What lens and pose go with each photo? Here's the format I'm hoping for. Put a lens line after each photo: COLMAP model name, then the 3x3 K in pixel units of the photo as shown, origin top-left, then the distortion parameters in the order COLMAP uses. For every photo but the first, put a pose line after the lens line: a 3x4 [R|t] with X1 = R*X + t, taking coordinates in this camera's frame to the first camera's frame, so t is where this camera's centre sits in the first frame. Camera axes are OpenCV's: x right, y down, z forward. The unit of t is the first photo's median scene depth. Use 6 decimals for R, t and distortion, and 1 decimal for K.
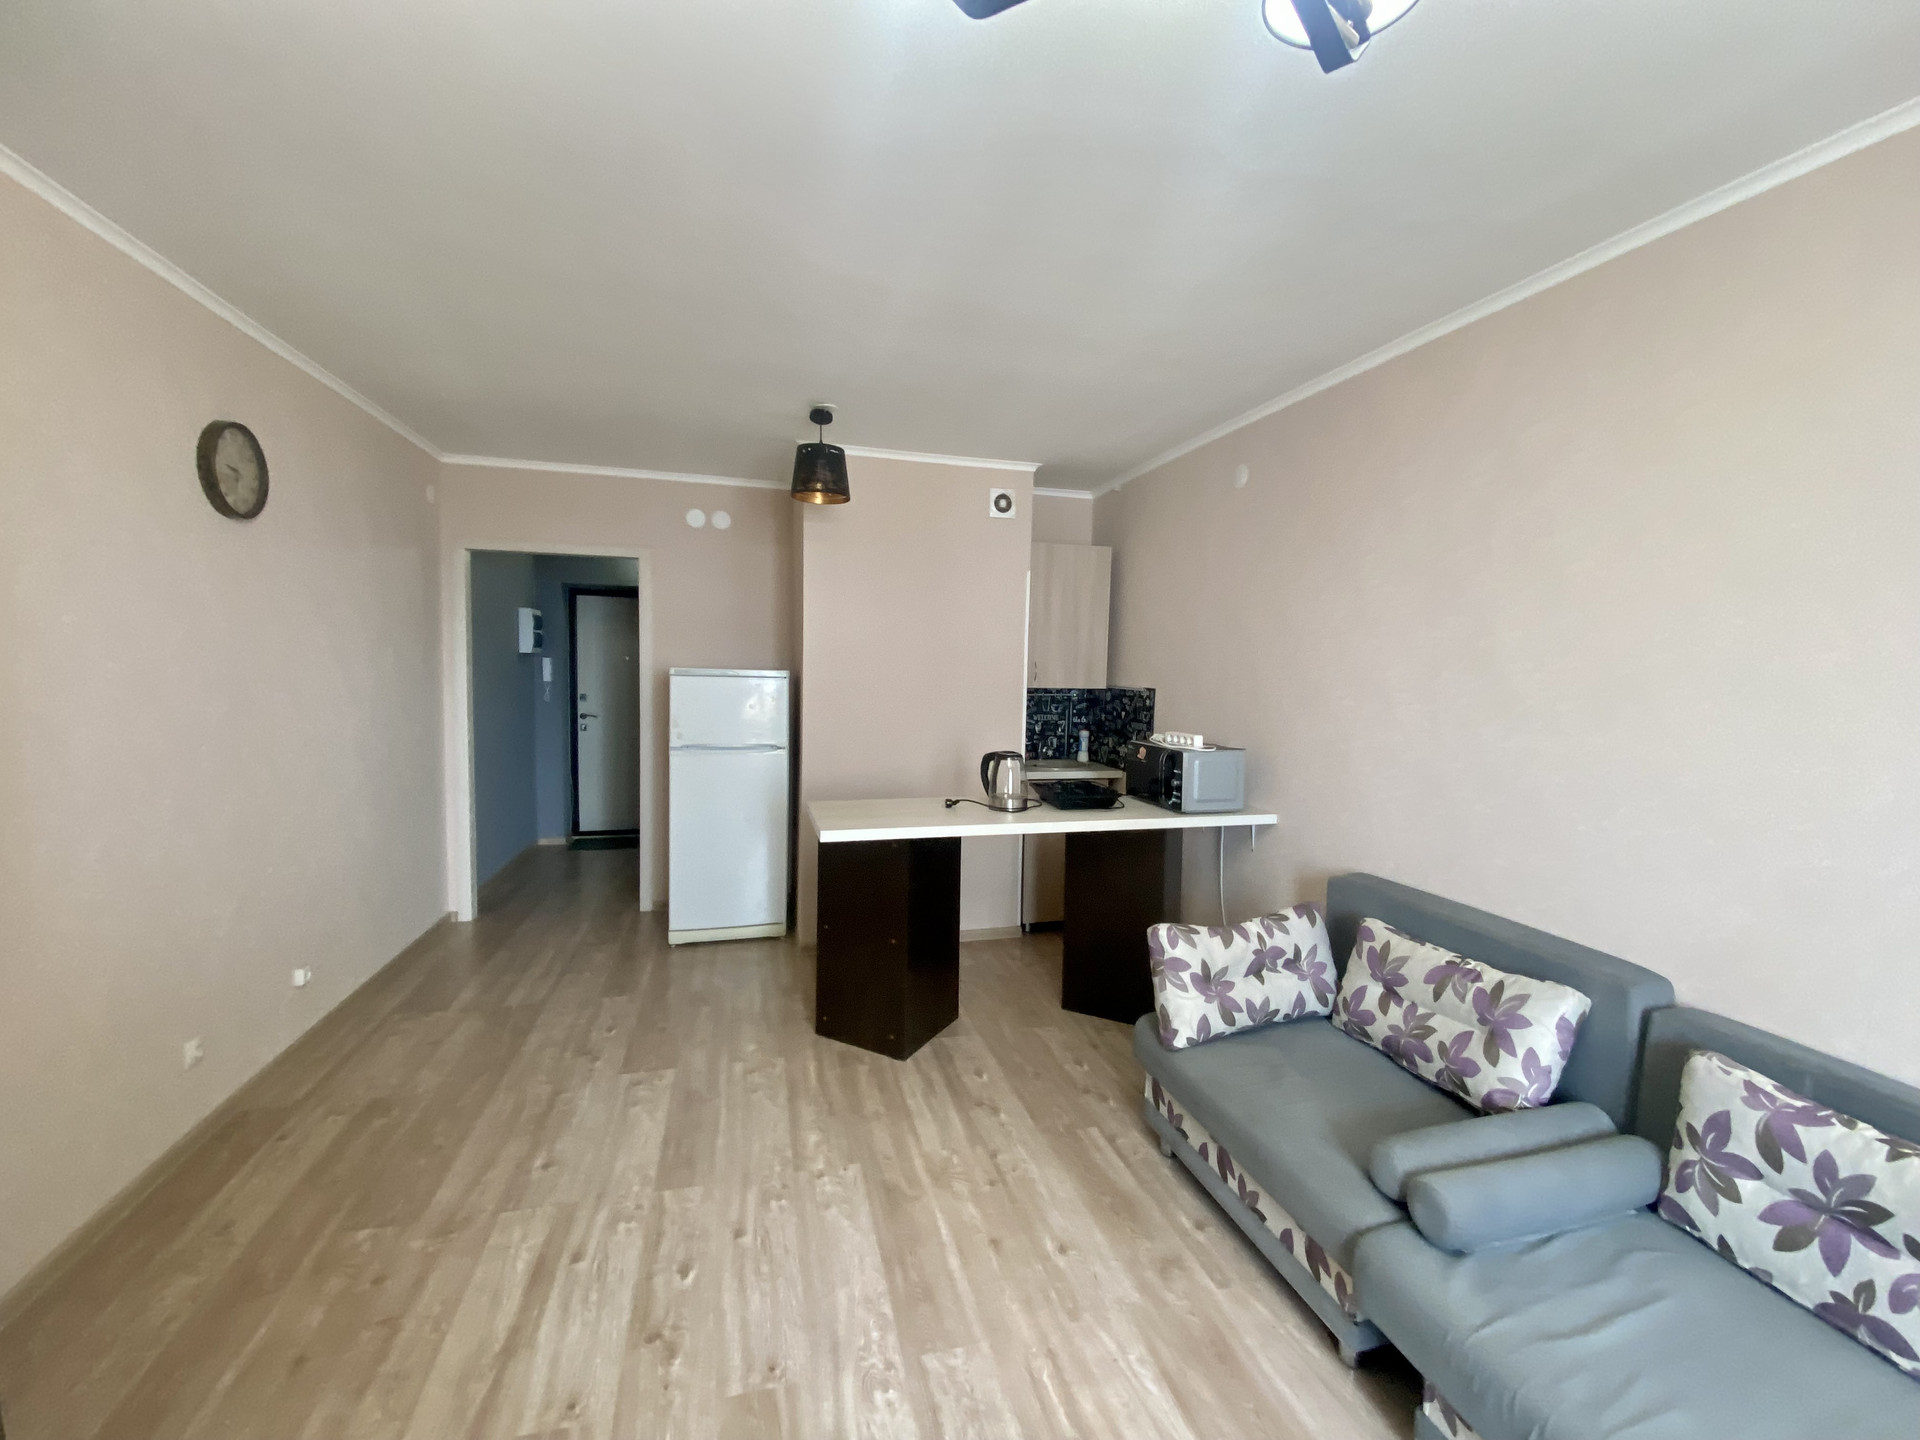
lens RADIAL K [[776.2, 0, 960.5], [0, 776.2, 693.2], [0, 0, 1]] dist [0.001496, -0.009909]
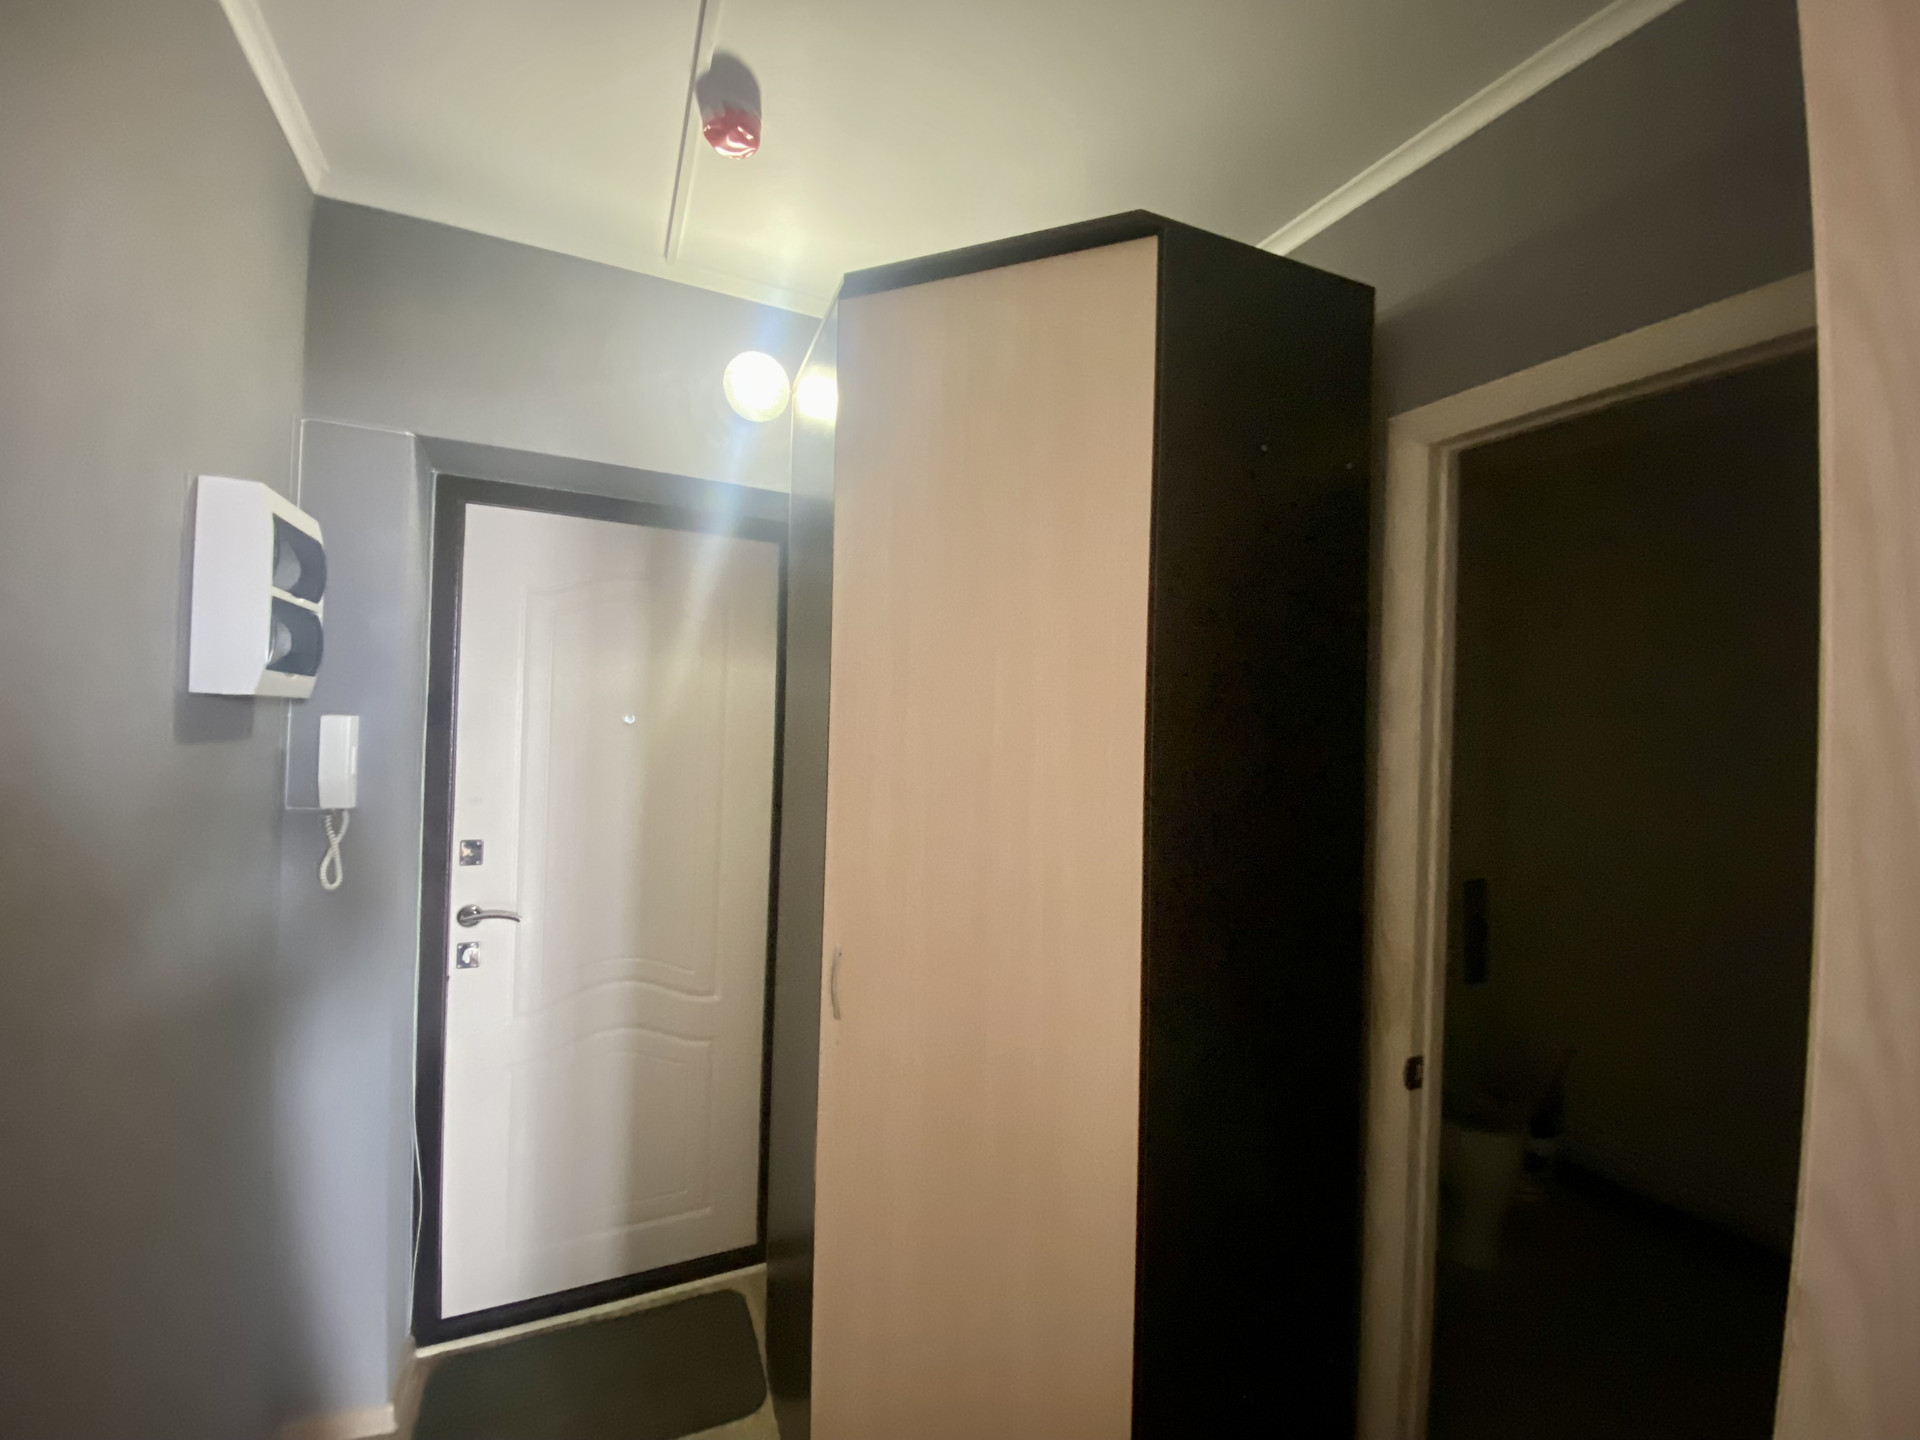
lens RADIAL K [[776.2, 0, 943.4], [0, 776.2, 706.8], [0, 0, 1]] dist [0.001496, -0.009909]
pose [[0.987755, 0.016926, 0.155093, -0.357694], [-0.008362, 0.998412, -0.055704, -0.034048], [-0.155790, 0.053725, 0.986328, 0.682625]]
